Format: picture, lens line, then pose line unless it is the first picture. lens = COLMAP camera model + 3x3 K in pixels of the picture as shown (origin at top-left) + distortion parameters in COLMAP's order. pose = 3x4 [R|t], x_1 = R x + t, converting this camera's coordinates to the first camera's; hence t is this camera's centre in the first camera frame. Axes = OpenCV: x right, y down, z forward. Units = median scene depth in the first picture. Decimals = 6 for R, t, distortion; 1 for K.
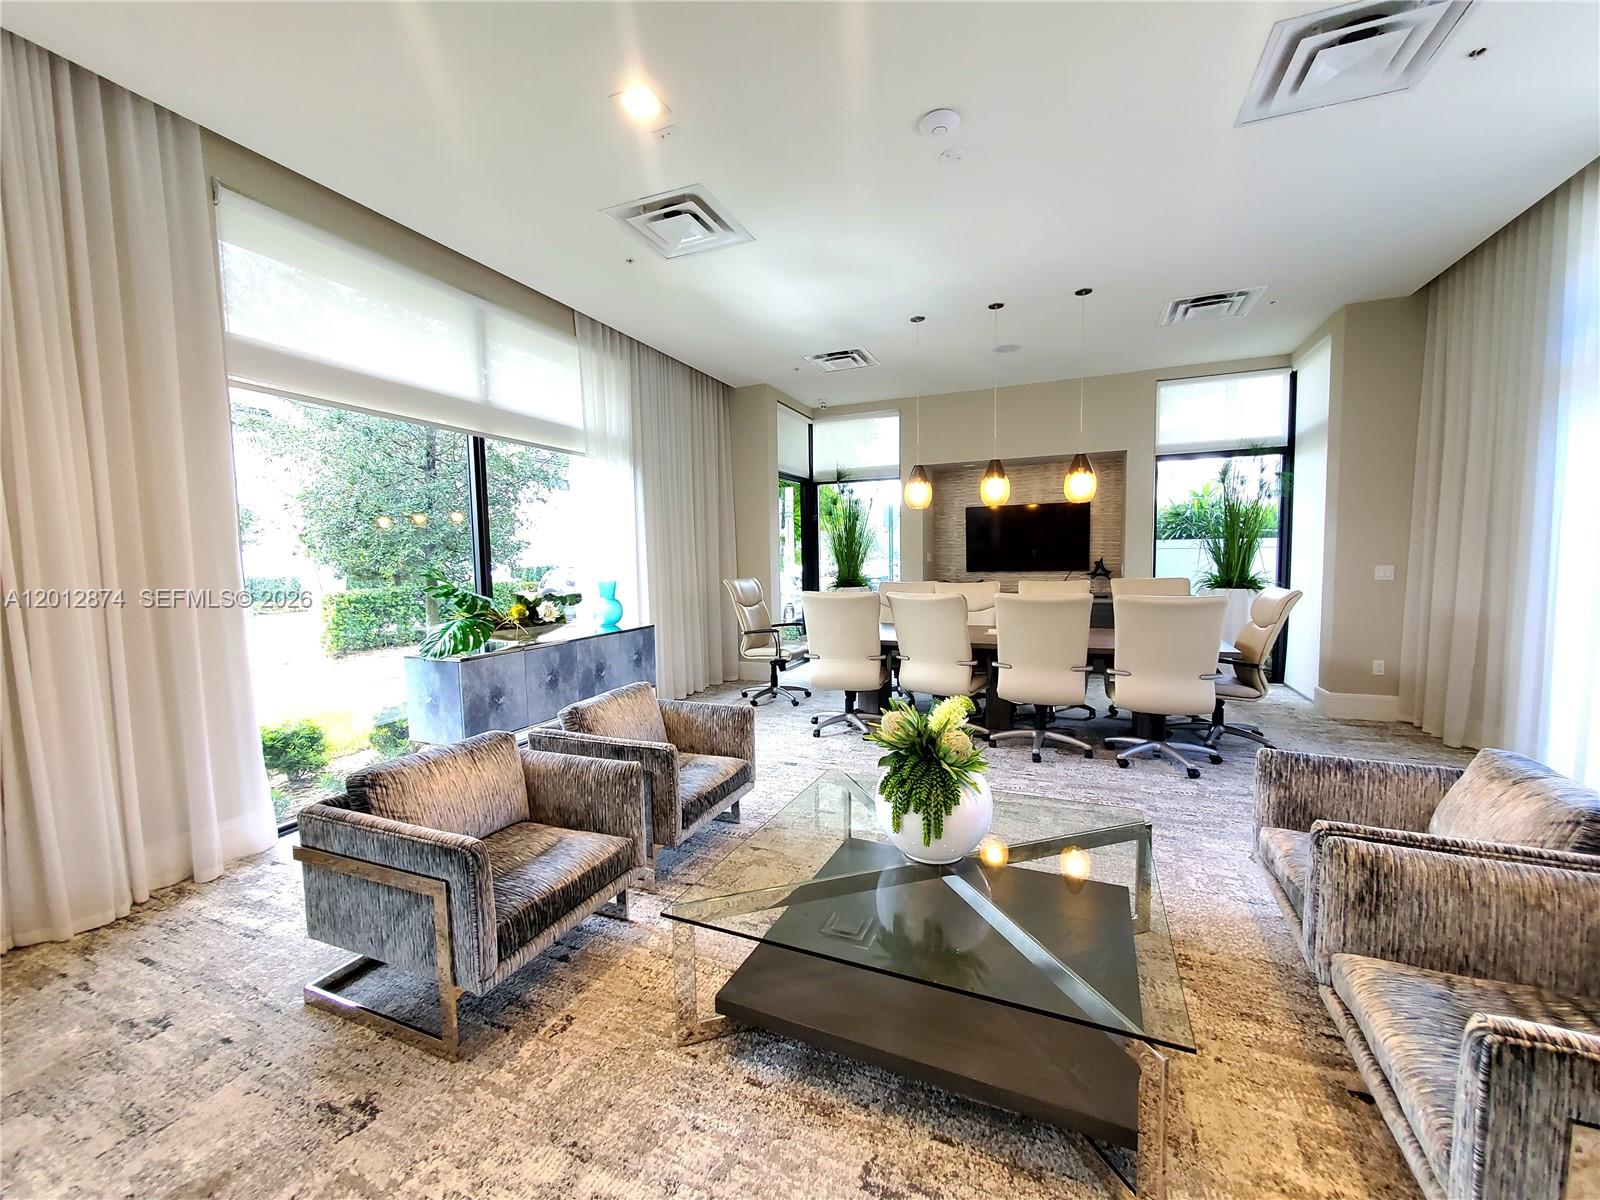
lens RADIAL K [[638.8, 0, 799.5], [0, 638.8, 606.3], [0, 0, 1]] dist [0.000397, -0.000165]
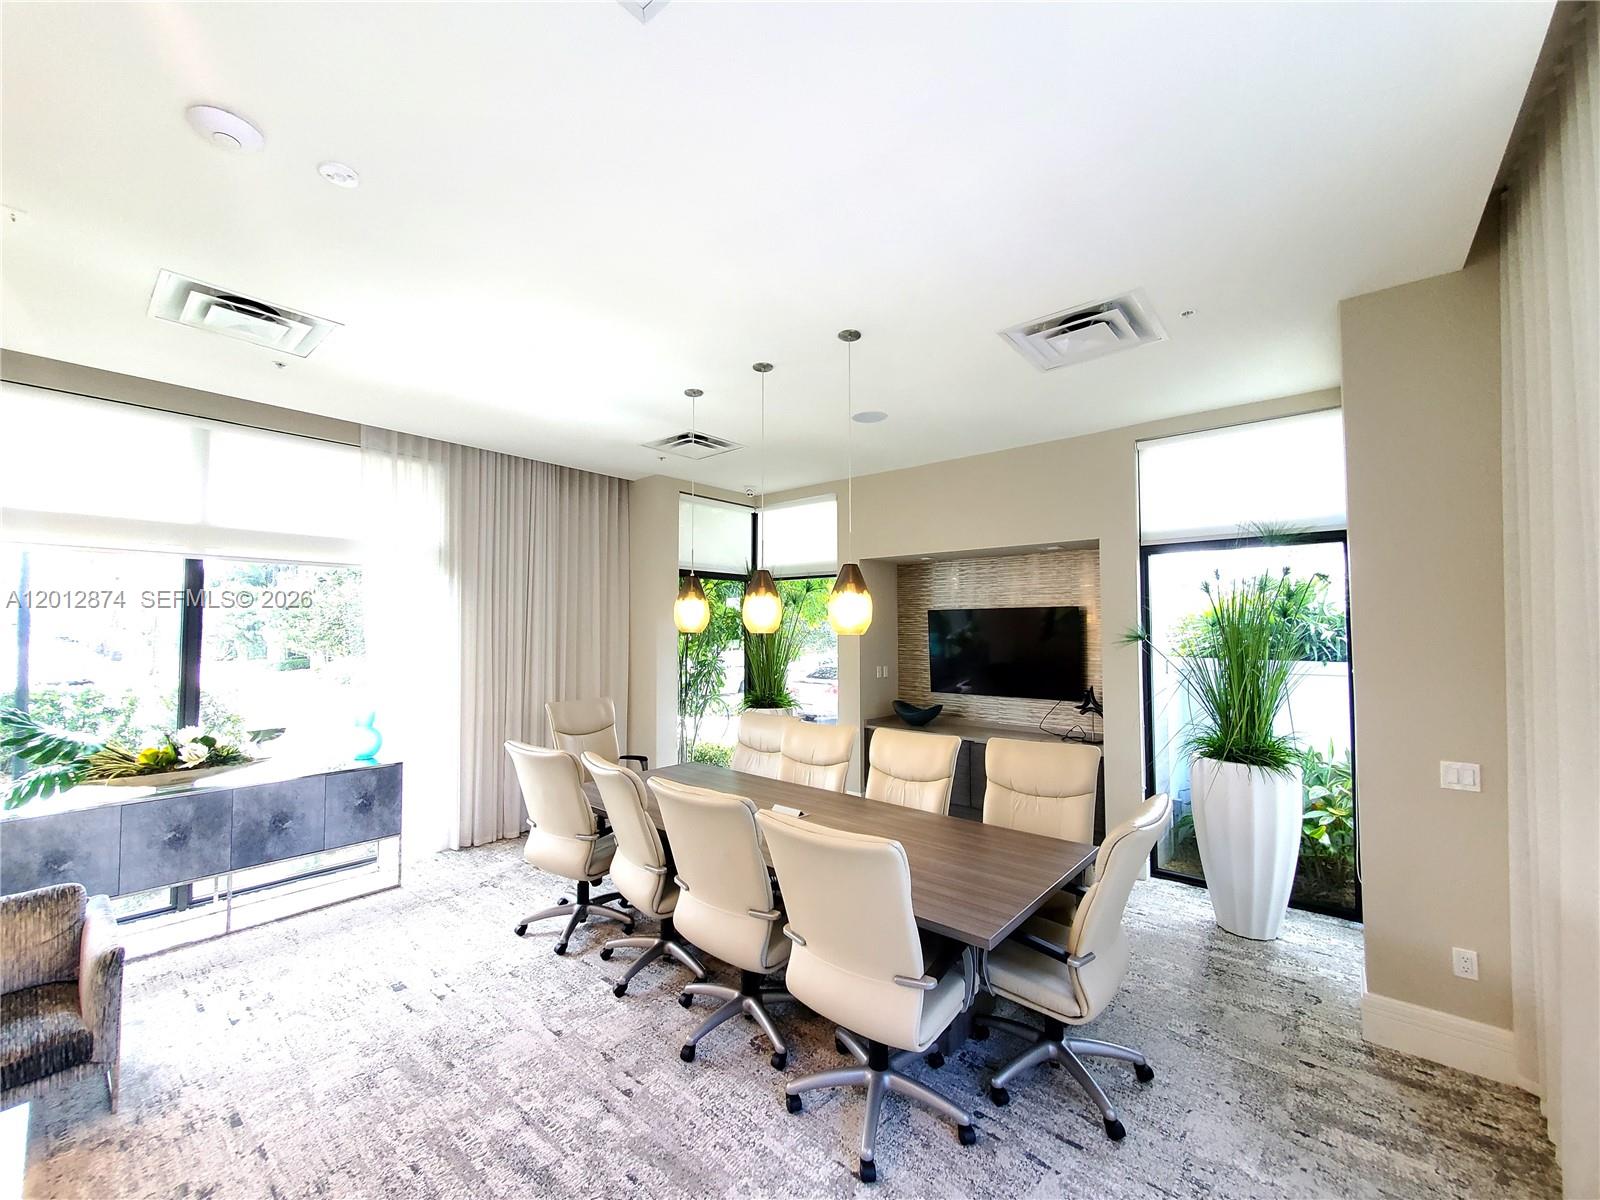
lens RADIAL K [[638.8, 0, 798.4], [0, 638.8, 606.3], [0, 0, 1]] dist [0.000397, -0.000165]
pose [[0.952916, 0.006988, -0.303153, 0.507575], [-0.039907, 0.993929, -0.102530, -0.105885], [0.300596, 0.109800, 0.947410, 0.299393]]
